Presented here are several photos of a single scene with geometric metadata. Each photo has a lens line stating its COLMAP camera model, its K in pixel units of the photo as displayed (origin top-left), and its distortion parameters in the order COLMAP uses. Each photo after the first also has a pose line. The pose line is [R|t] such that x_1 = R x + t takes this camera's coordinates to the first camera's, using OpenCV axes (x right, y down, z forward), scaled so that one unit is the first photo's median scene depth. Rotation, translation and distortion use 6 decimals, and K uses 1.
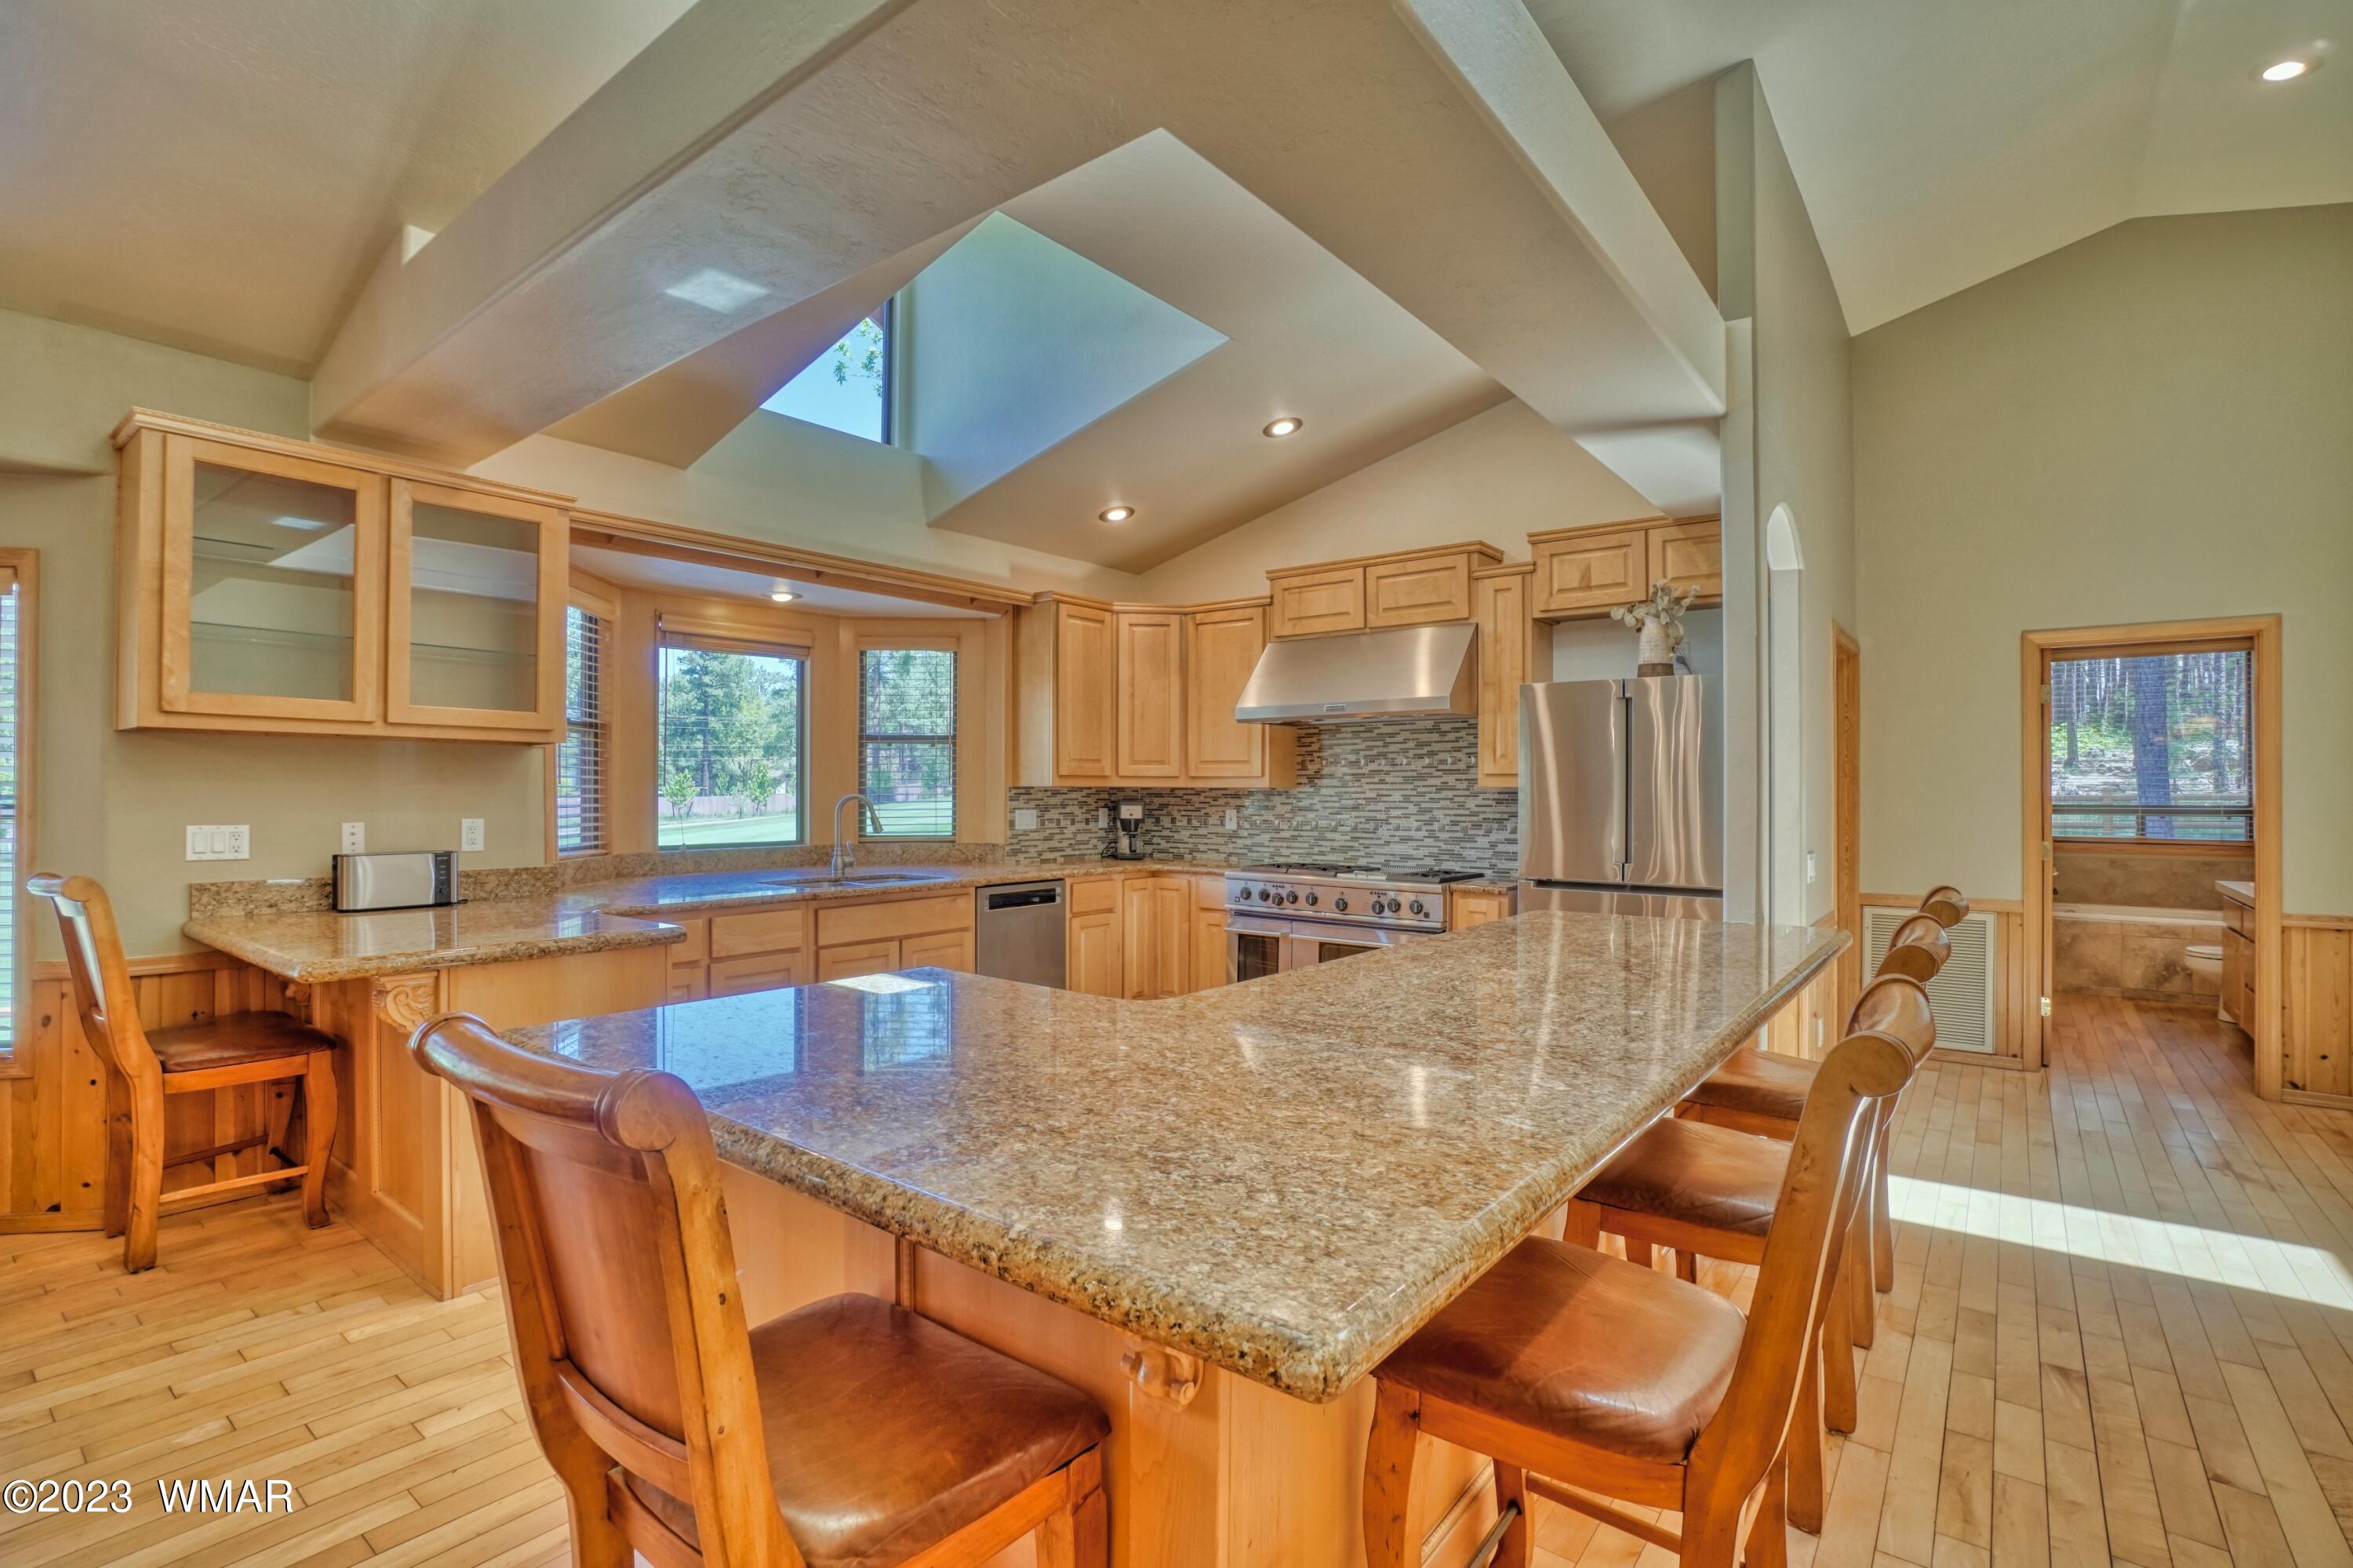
lens RADIAL K [[1091.2, 0, 1176.5], [0, 1091.2, 784.0], [0, 0, 1]] dist [-0.057068, 0.022765]
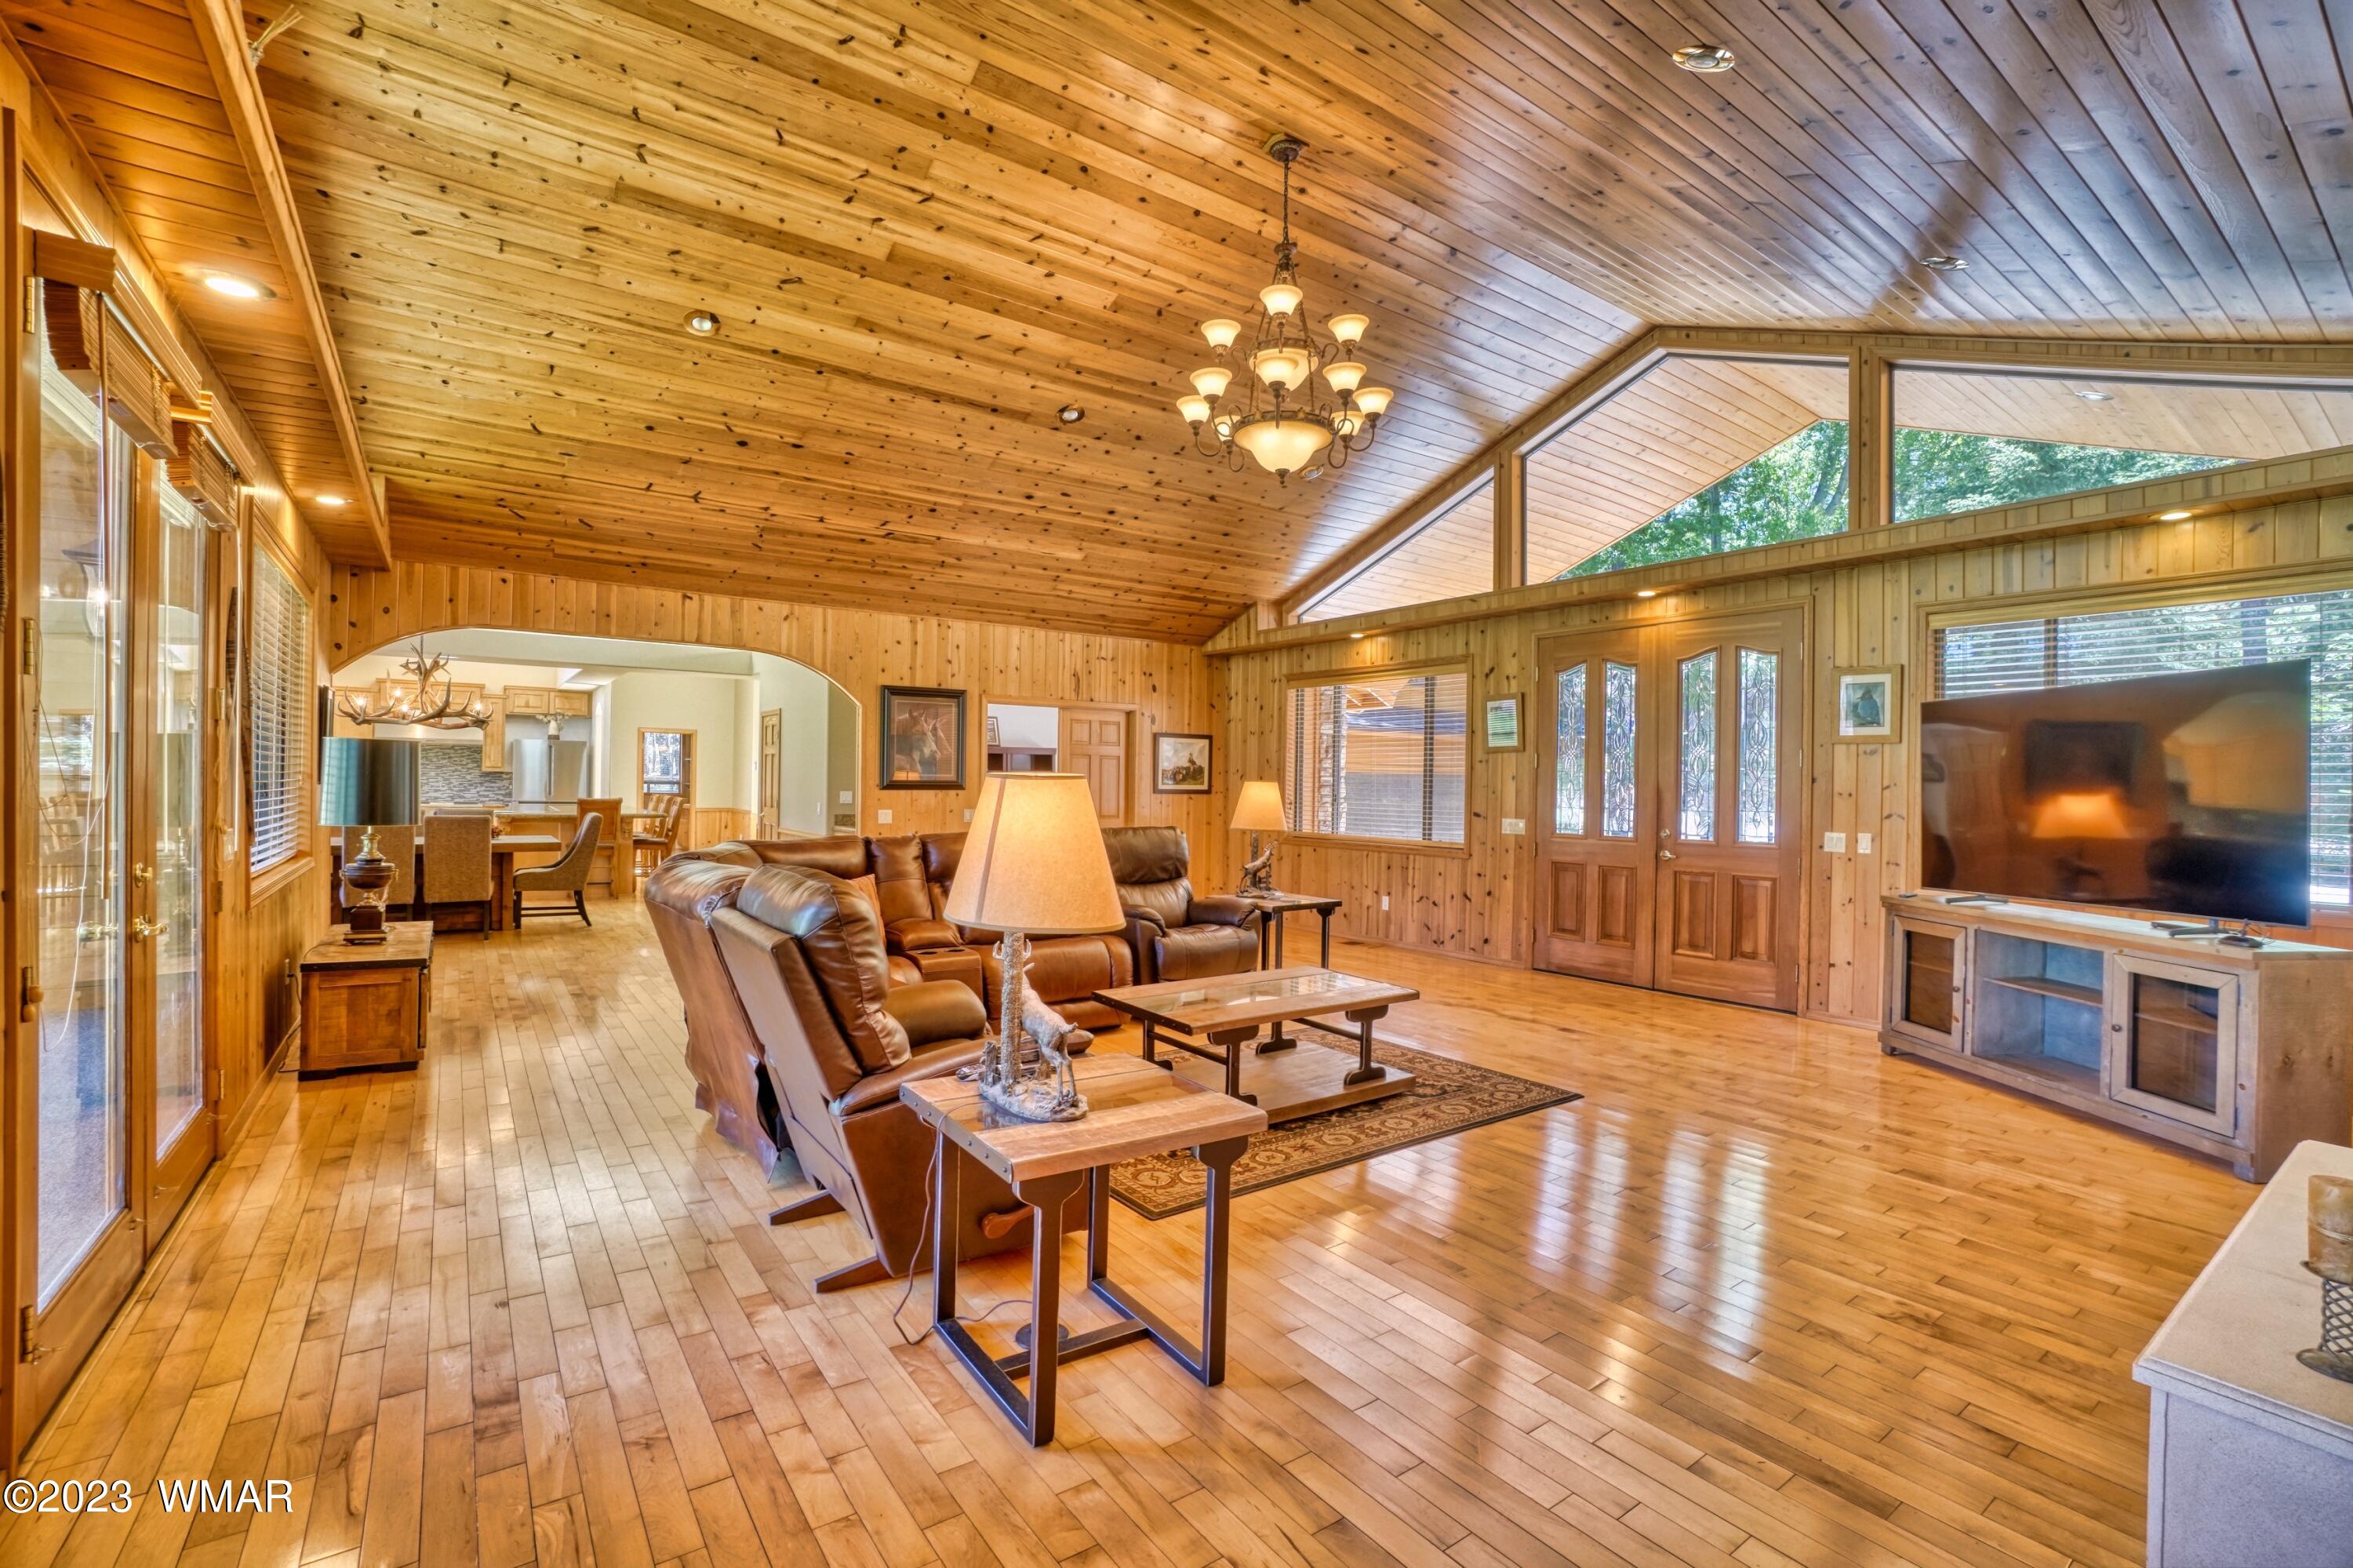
lens RADIAL K [[1036.3, 0, 1174.4], [0, 1036.3, 787.1], [0, 0, 1]] dist [-0.067559, 0.023971]
pose [[0.282456, -0.001167, 0.959280, -1.680000], [-0.021573, 0.999739, 0.007568, -0.014145], [-0.959038, -0.022832, 0.282357, -1.423325]]
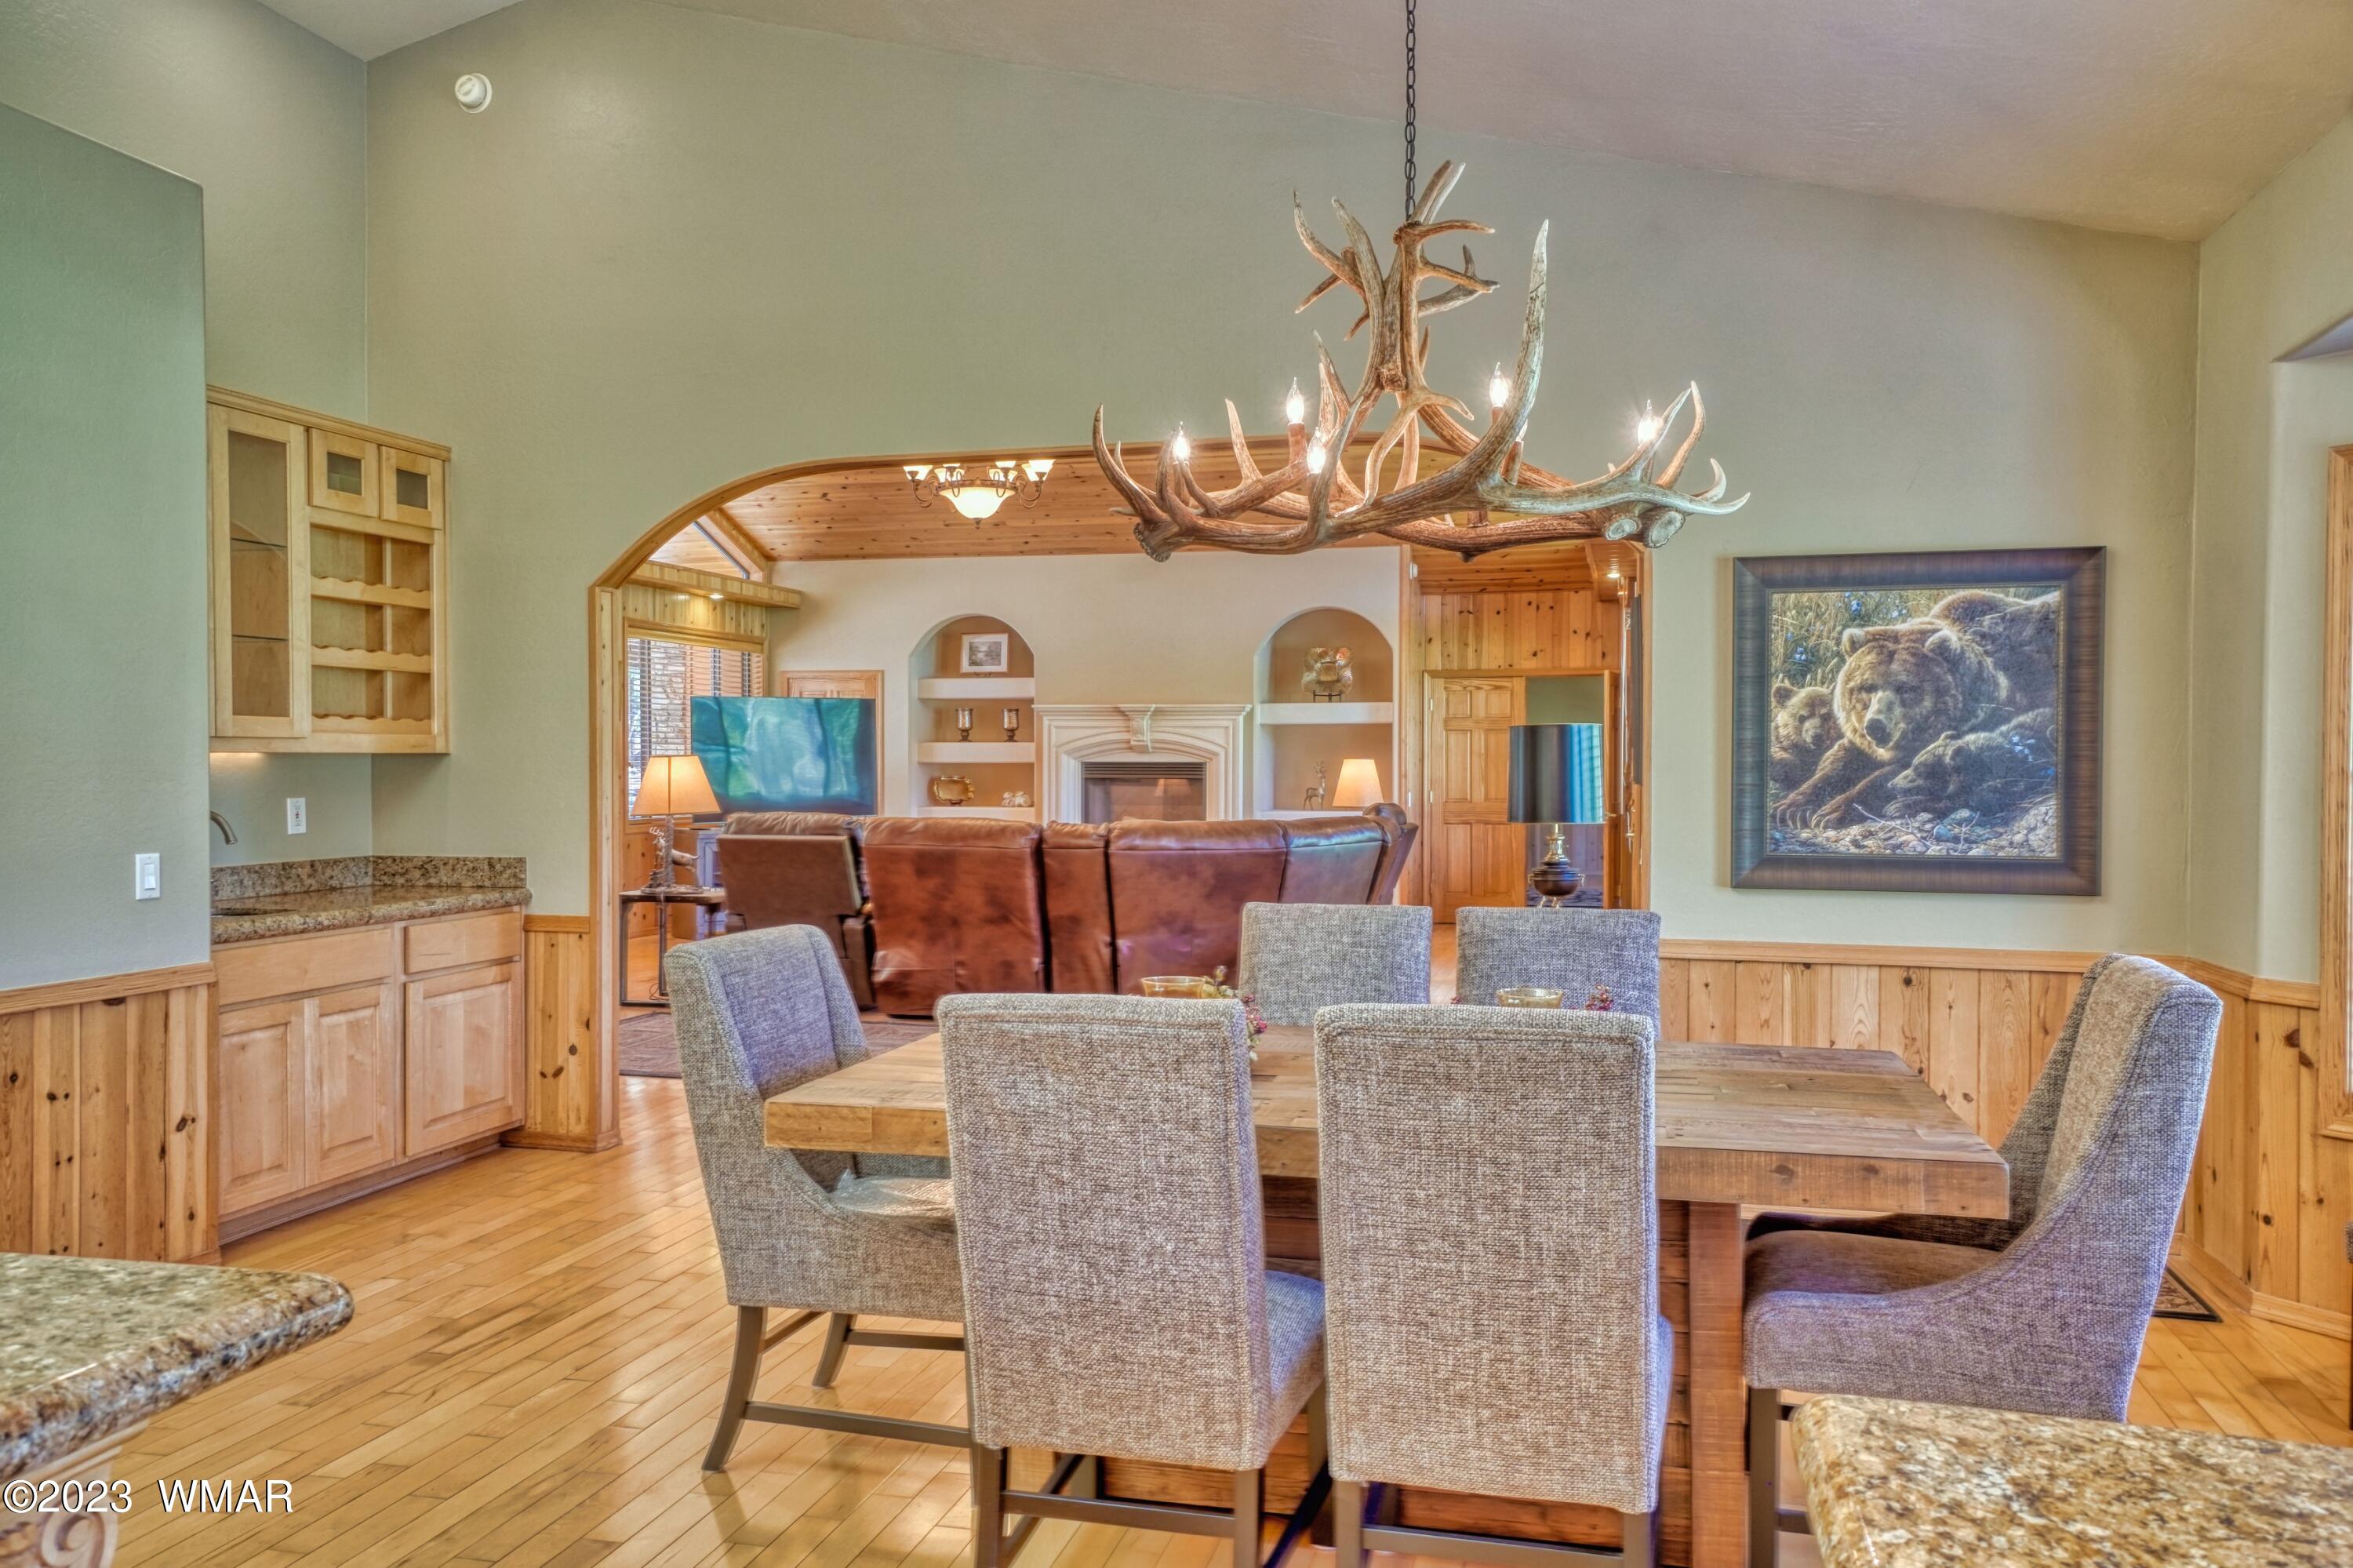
lens RADIAL K [[1763.7, 0, 1176.5], [0, 1763.7, 784.0], [0, 0, 1]] dist [0.037603, -0.000183]
pose [[-0.915468, 0.001519, -0.402389, -0.229052], [-0.000811, 0.999984, 0.005622, 0.004572], [0.402391, 0.005473, -0.915452, 0.623520]]
